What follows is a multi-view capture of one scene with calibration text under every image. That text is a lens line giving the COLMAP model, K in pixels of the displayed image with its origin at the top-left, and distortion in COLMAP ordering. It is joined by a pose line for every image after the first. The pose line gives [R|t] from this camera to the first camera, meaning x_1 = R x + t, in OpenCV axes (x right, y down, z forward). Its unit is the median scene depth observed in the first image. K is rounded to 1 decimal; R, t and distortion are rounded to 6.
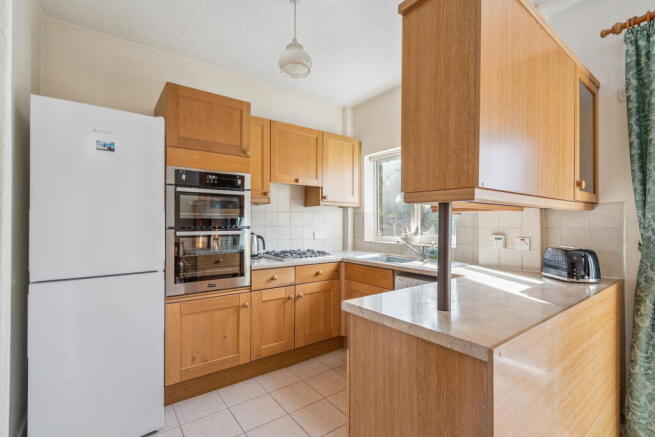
lens RADIAL K [[298.4, 0, 327.0], [0, 298.4, 222.0], [0, 0, 1]] dist [-0.002039, -0.000339]
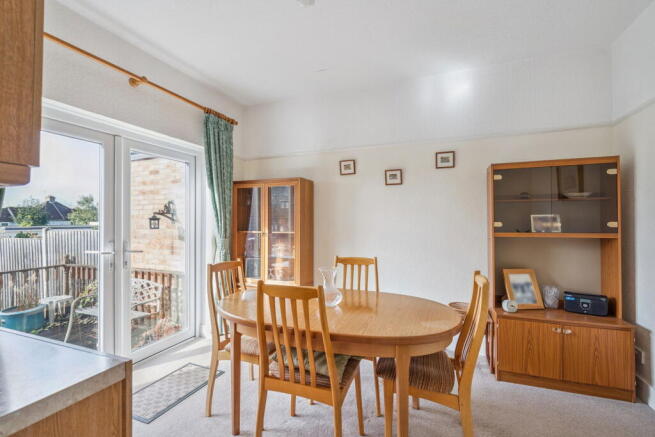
lens RADIAL K [[298.4, 0, 321.9], [0, 298.4, 219.0], [0, 0, 1]] dist [-0.002039, -0.000339]
pose [[-0.512784, 0.005977, 0.858497, -0.165406], [-0.001210, 0.999970, -0.007685, 0.003124], [-0.858517, -0.004979, -0.512762, 0.311610]]
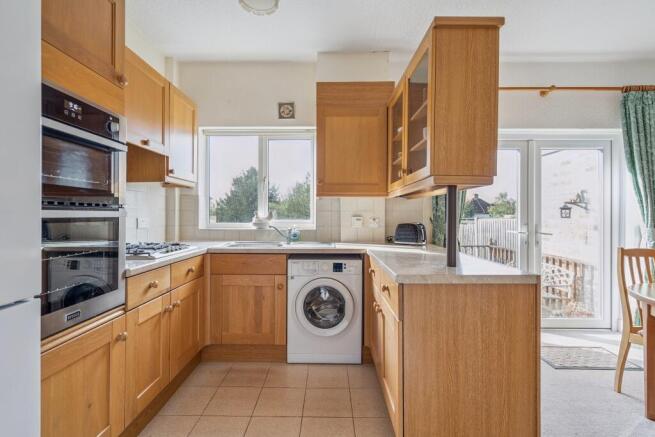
lens RADIAL K [[298.4, 0, 330.2], [0, 298.4, 214.7], [0, 0, 1]] dist [-0.002039, -0.000339]
pose [[0.606305, 0.000407, 0.795232, -0.471205], [-0.003401, 0.999992, 0.002081, 0.030530], [-0.795225, -0.003966, 0.606301, 0.297240]]
